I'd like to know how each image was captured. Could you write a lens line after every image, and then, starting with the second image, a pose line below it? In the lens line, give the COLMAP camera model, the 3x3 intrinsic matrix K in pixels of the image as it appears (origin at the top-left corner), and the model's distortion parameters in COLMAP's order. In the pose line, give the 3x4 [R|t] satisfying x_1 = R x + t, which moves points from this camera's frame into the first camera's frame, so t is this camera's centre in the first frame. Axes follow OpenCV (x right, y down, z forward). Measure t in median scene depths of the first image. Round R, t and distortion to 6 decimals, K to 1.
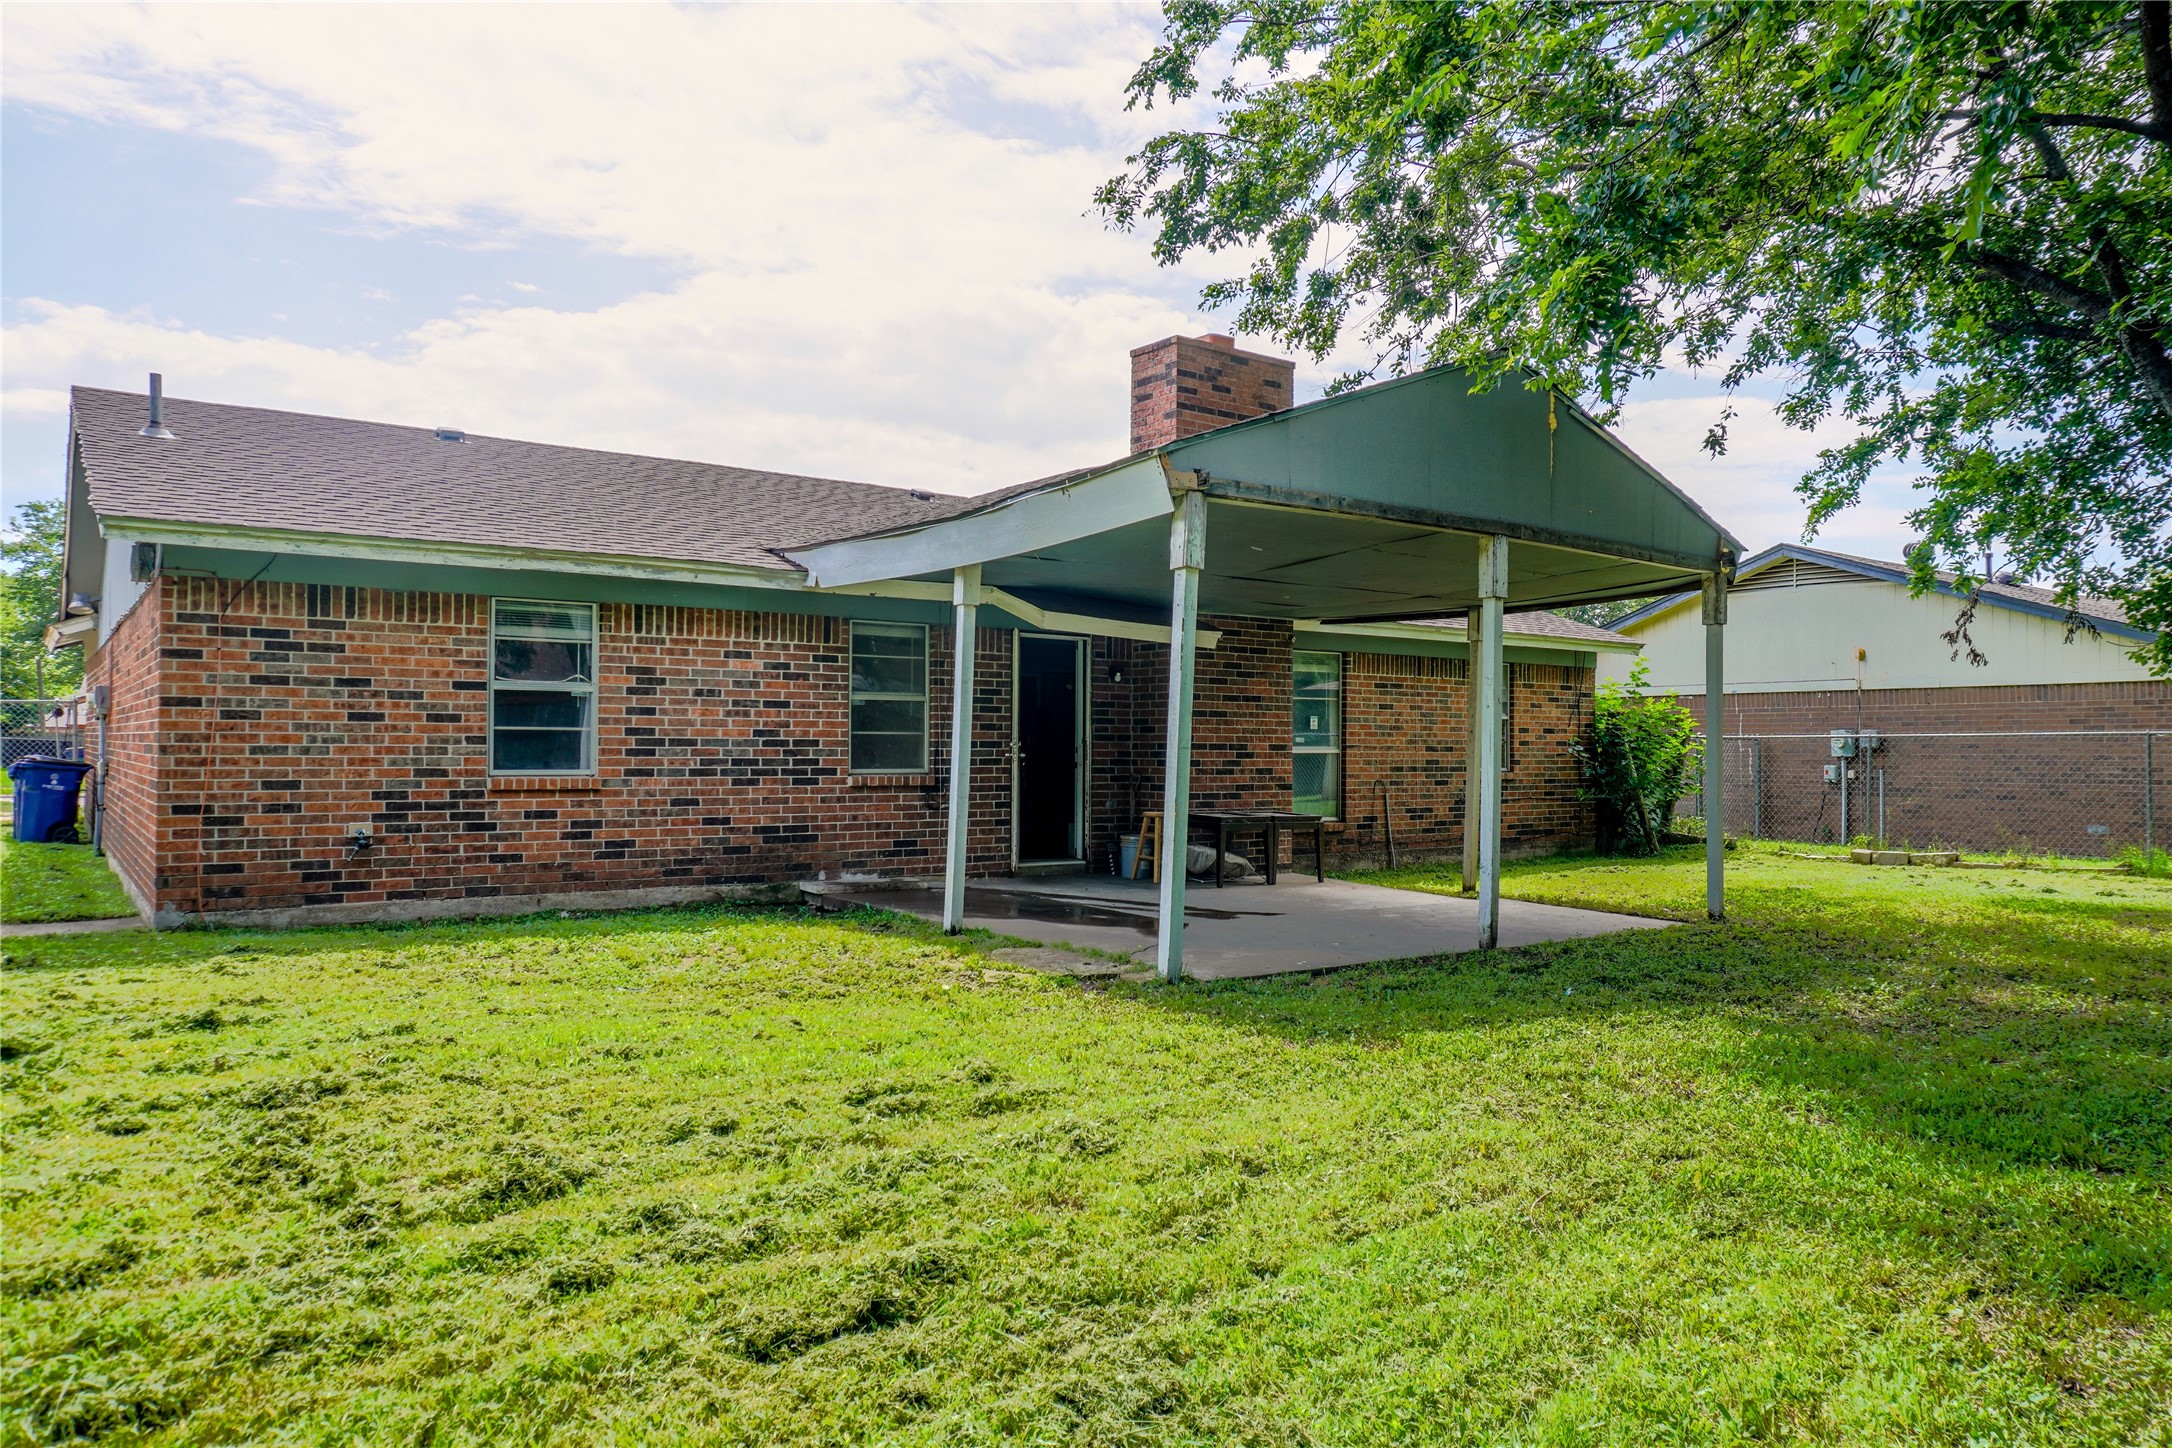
lens RADIAL K [[1474.9, 0, 1090.3], [0, 1474.9, 719.4], [0, 0, 1]] dist [-0.042534, 0.024894]
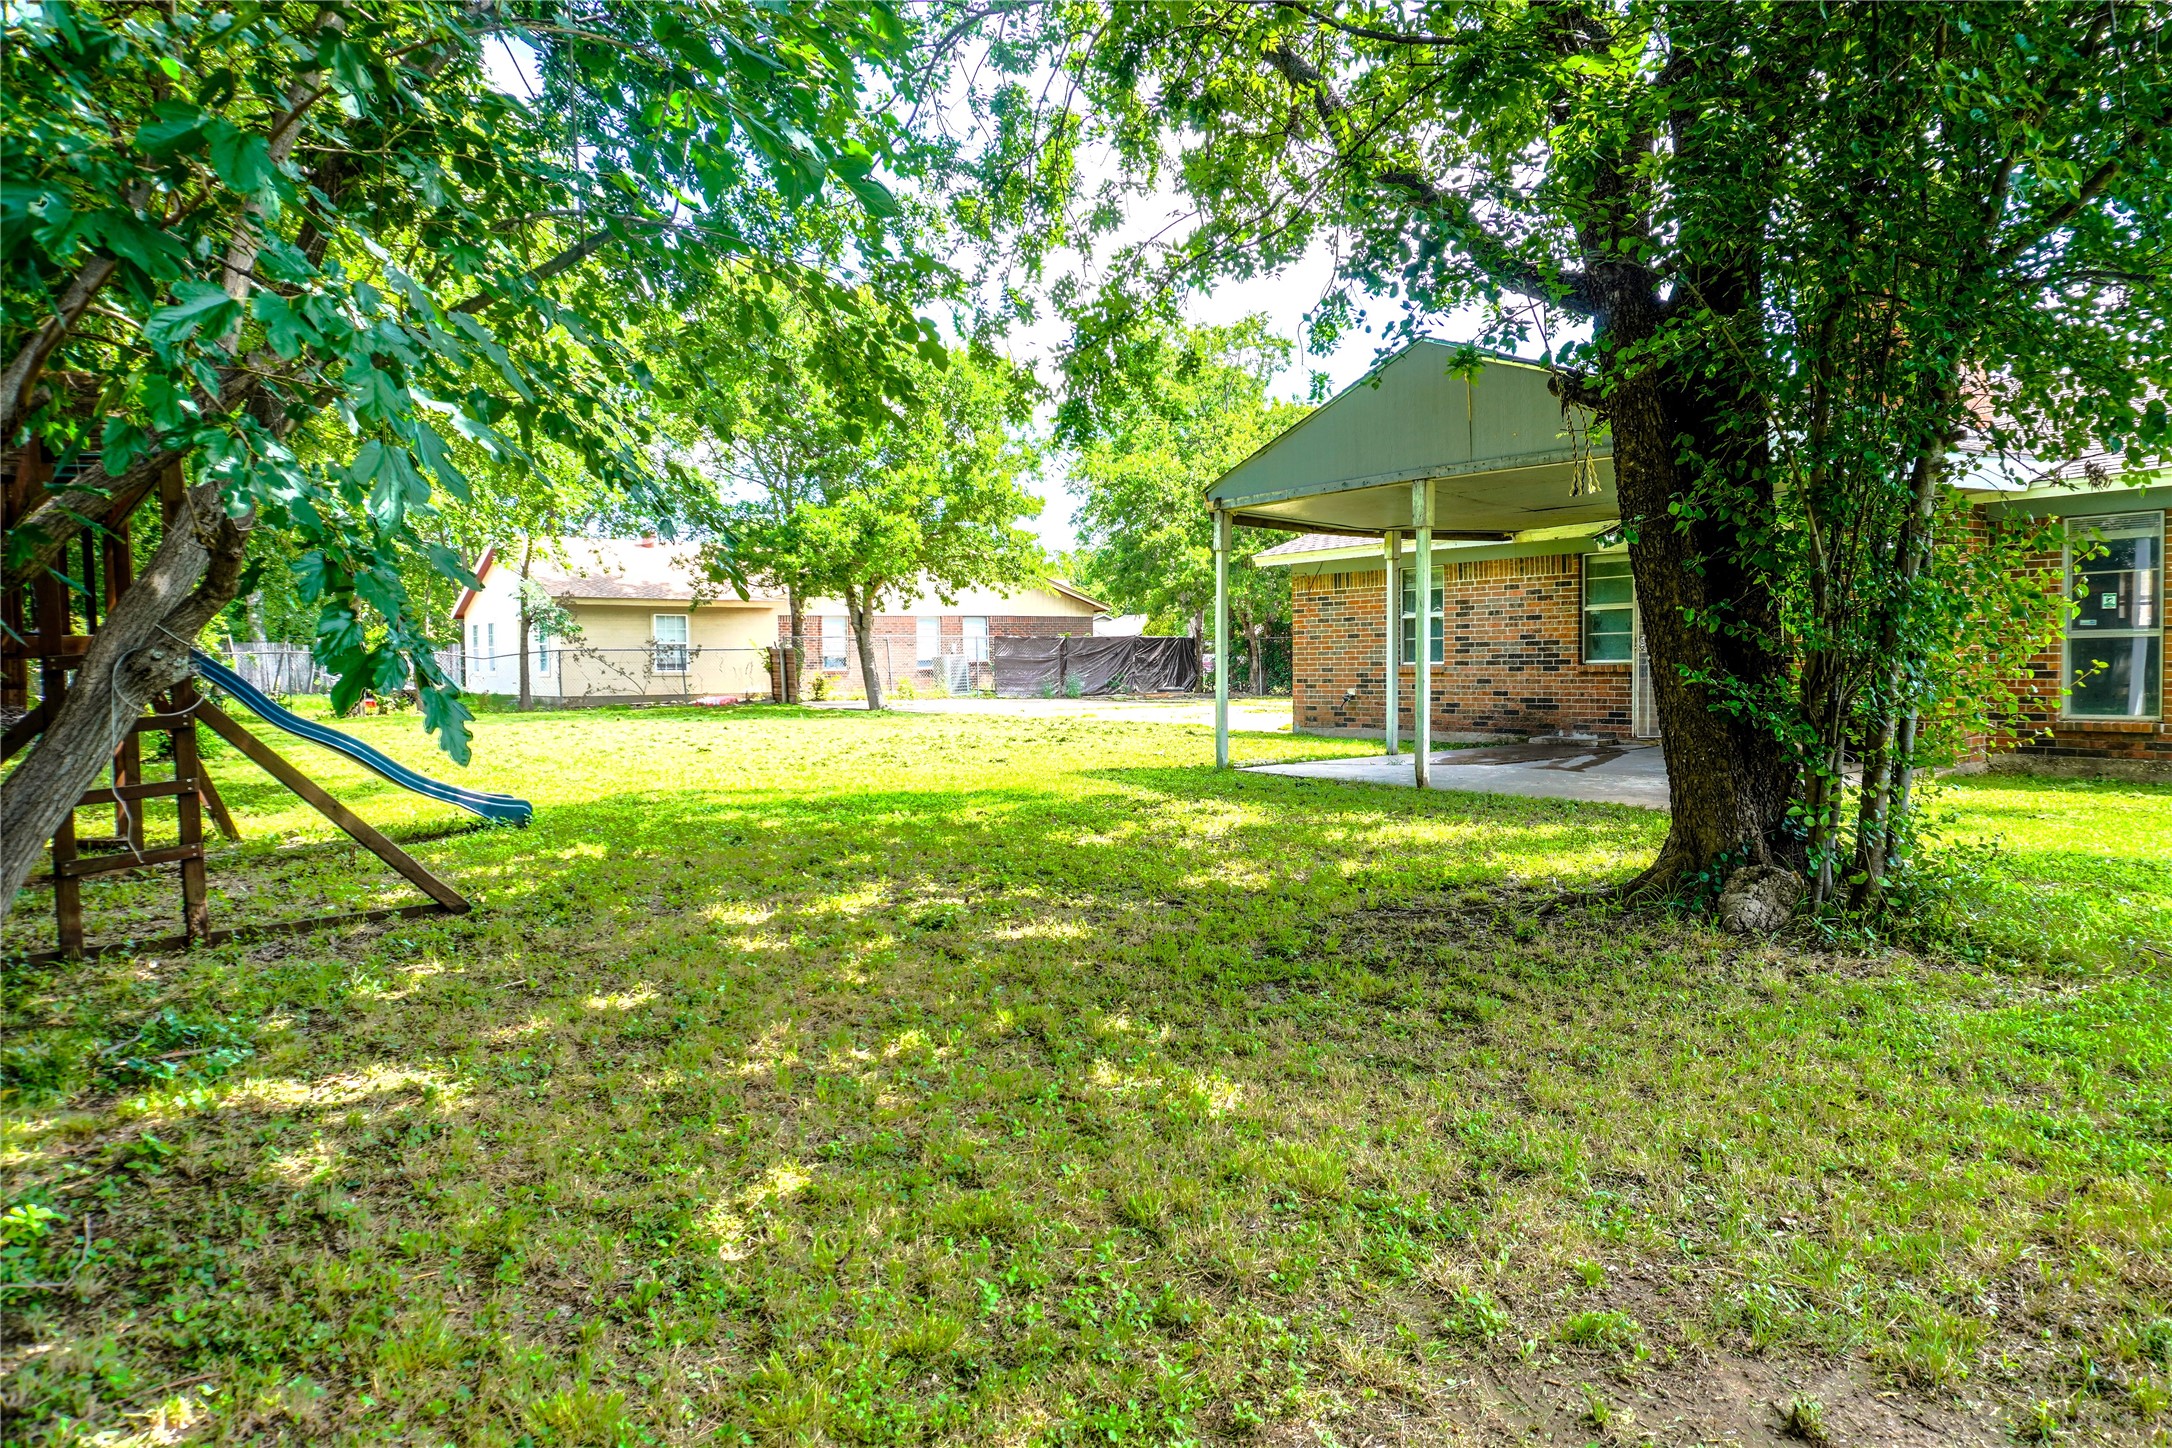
lens RADIAL K [[1474.9, 0, 1087.6], [0, 1474.9, 721.7], [0, 0, 1]] dist [-0.042534, 0.024894]
pose [[-0.042453, 0.031686, -0.998596, 1.446239], [0.030518, 0.999072, 0.030403, 0.040424], [0.998632, -0.029184, -0.043381, 0.668528]]
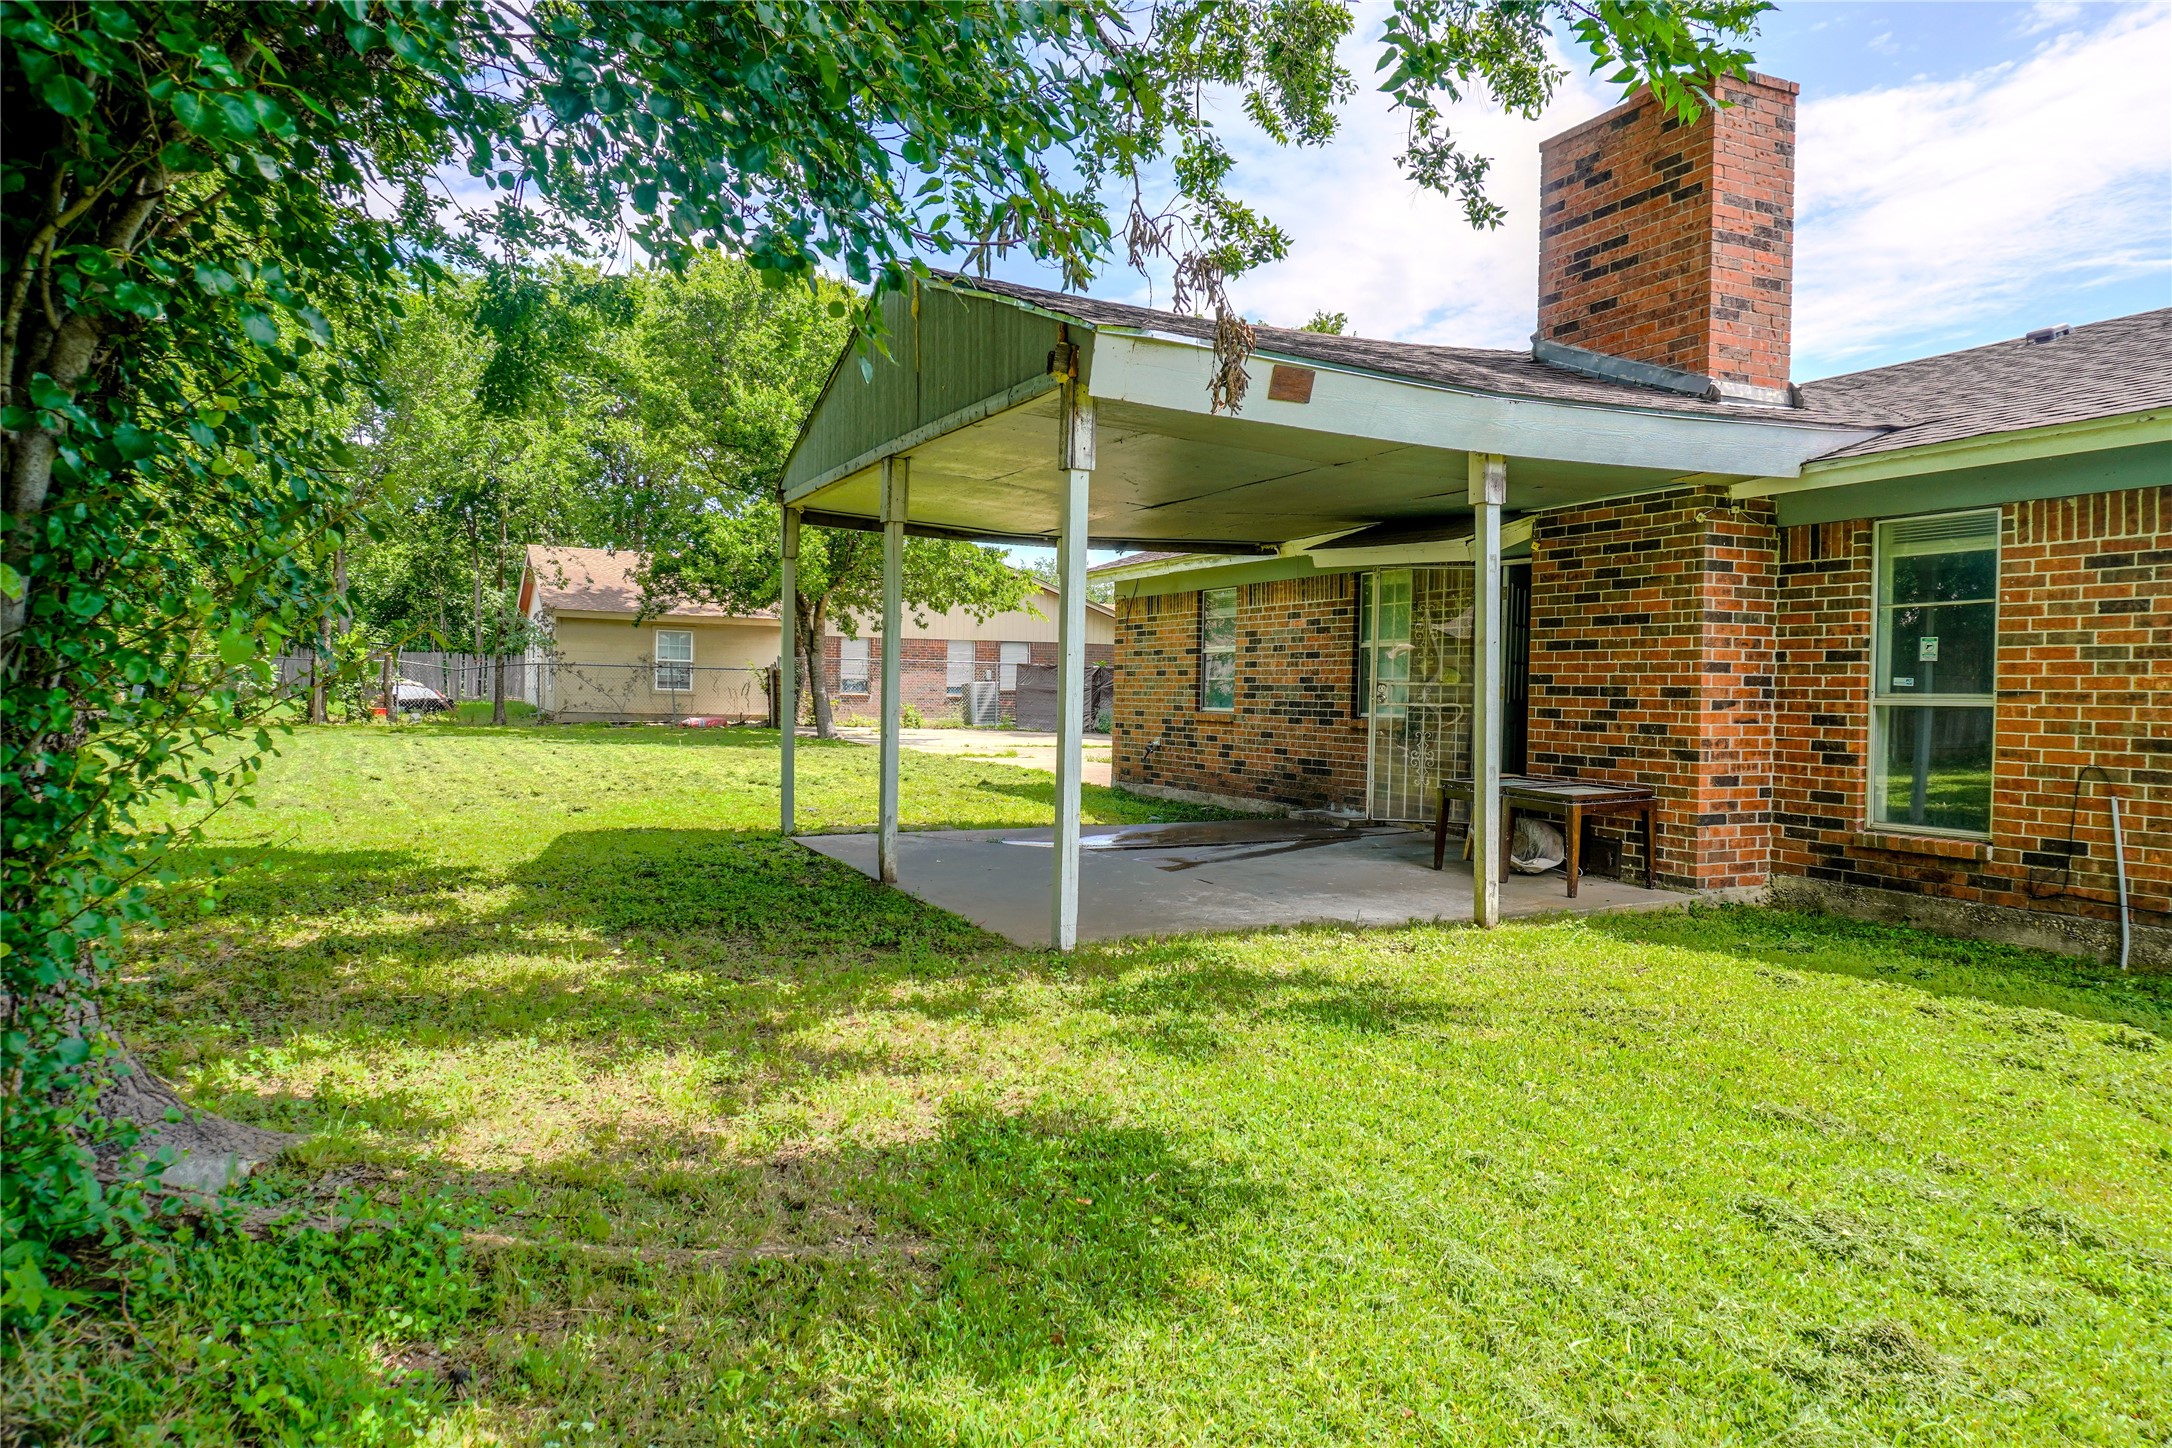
lens RADIAL K [[1474.9, 0, 1090.0], [0, 1474.9, 729.9], [0, 0, 1]] dist [-0.042534, 0.024894]
pose [[-0.211493, 0.011946, -0.977307, 1.066574], [-0.005318, 0.999896, 0.013373, 0.037642], [0.977365, 0.008026, -0.211407, 1.185661]]
